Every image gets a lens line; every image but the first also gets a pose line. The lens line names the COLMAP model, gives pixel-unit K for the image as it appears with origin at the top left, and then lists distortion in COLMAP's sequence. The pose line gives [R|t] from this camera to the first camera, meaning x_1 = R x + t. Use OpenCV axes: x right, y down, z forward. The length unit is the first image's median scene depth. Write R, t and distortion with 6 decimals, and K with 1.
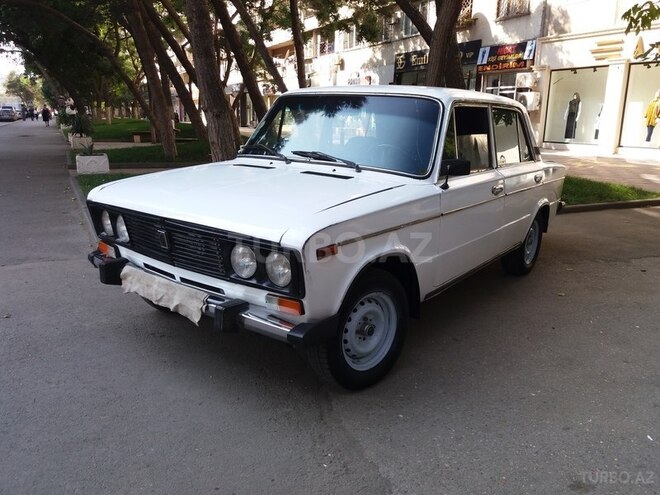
lens RADIAL K [[545.7, 0, 324.3], [0, 545.7, 226.3], [0, 0, 1]] dist [0.087660, -0.142068]
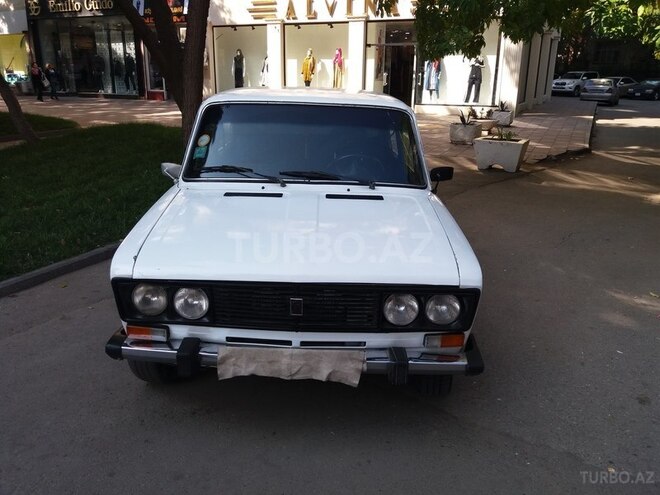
lens RADIAL K [[545.7, 0, 324.3], [0, 545.7, 226.3], [0, 0, 1]] dist [0.087660, -0.142068]
pose [[0.801533, -0.180447, 0.570074, -0.094724], [0.128137, 0.983065, 0.131009, -0.027515], [-0.584060, -0.031960, 0.811081, 0.034134]]
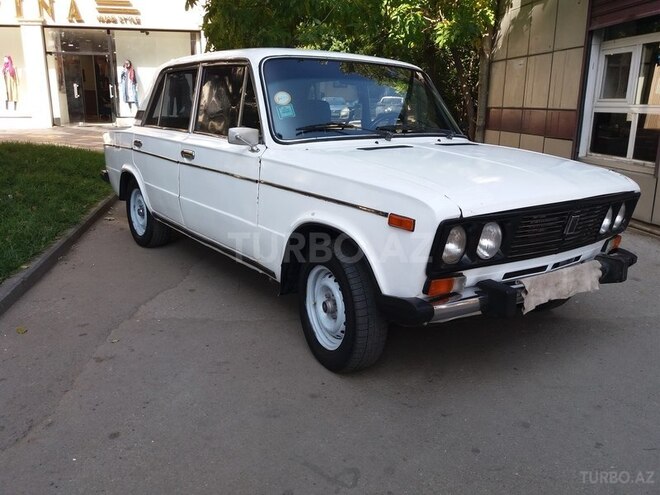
lens RADIAL K [[545.7, 0, 324.3], [0, 545.7, 226.3], [0, 0, 1]] dist [0.087660, -0.142068]
pose [[0.280888, -0.239308, 0.929427, -0.163116], [0.186543, 0.963559, 0.191720, -0.029322], [-0.941437, 0.119527, 0.315293, 0.141807]]
